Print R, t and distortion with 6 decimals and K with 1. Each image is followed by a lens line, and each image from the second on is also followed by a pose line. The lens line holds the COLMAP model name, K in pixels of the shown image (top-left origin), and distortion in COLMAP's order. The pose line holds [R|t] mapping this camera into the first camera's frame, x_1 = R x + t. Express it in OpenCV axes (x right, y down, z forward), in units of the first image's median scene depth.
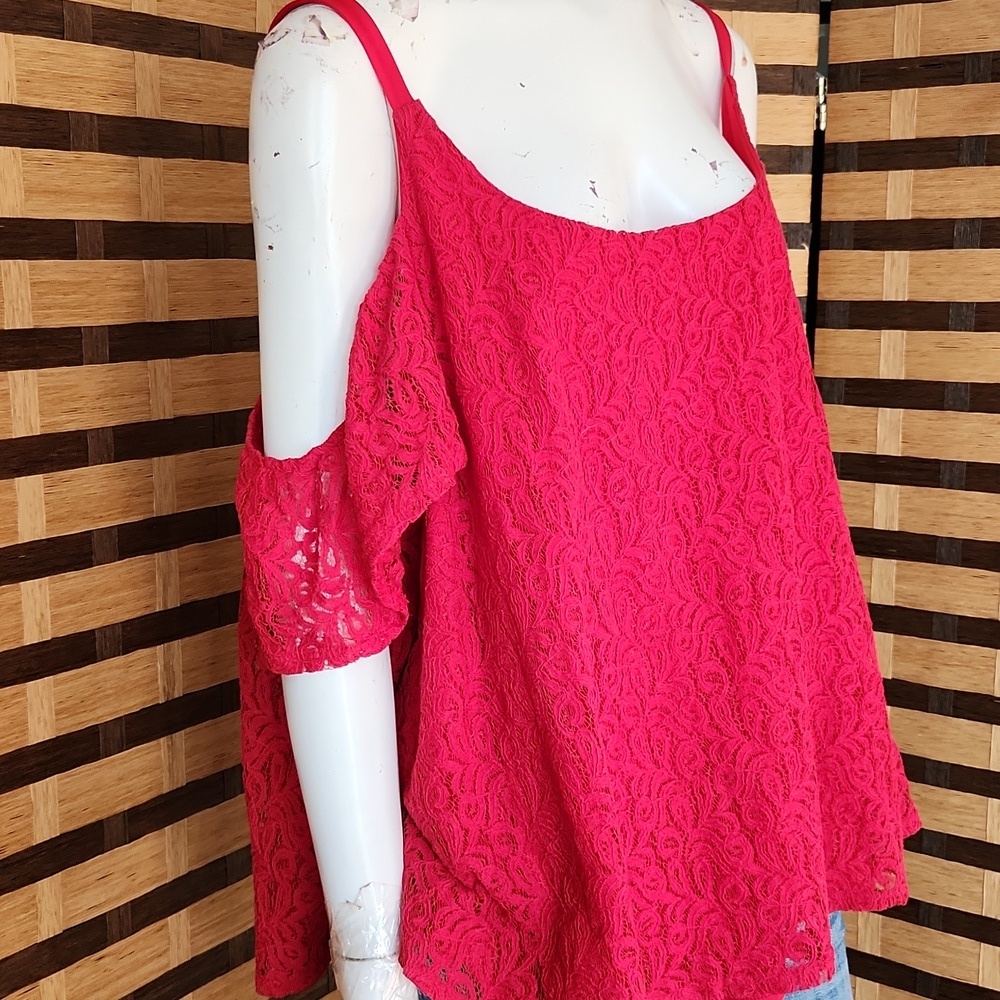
lens RADIAL K [[1440.3, 0, 499.8], [0, 1440.3, 514.0], [0, 0, 1]] dist [0.017757, -0.015383]
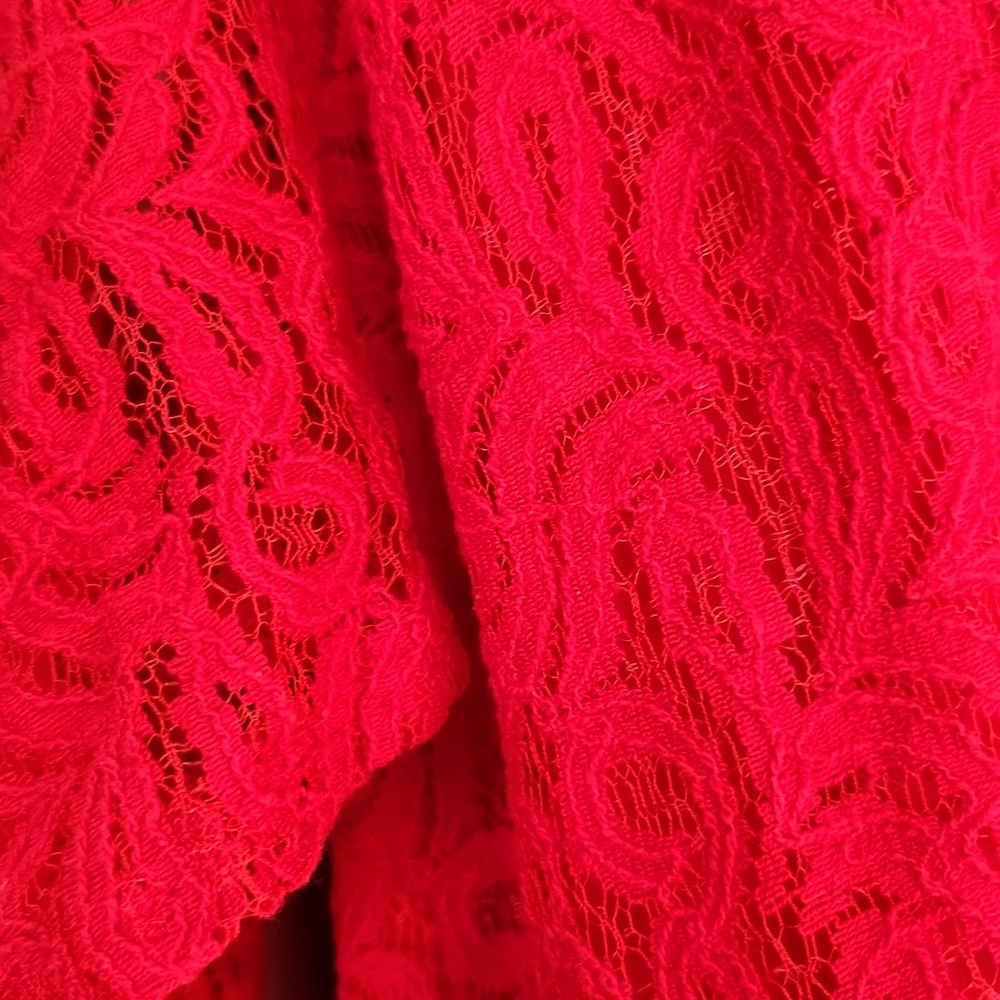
lens RADIAL K [[1419.7, 0, 527.7], [0, 1419.7, 500.4], [0, 0, 1]] dist [0.020583, -0.035090]
pose [[0.947375, 0.023973, -0.319227, 0.046207], [-0.000607, 0.997325, 0.073097, -0.077411], [0.320126, -0.069057, 0.944855, 0.836984]]
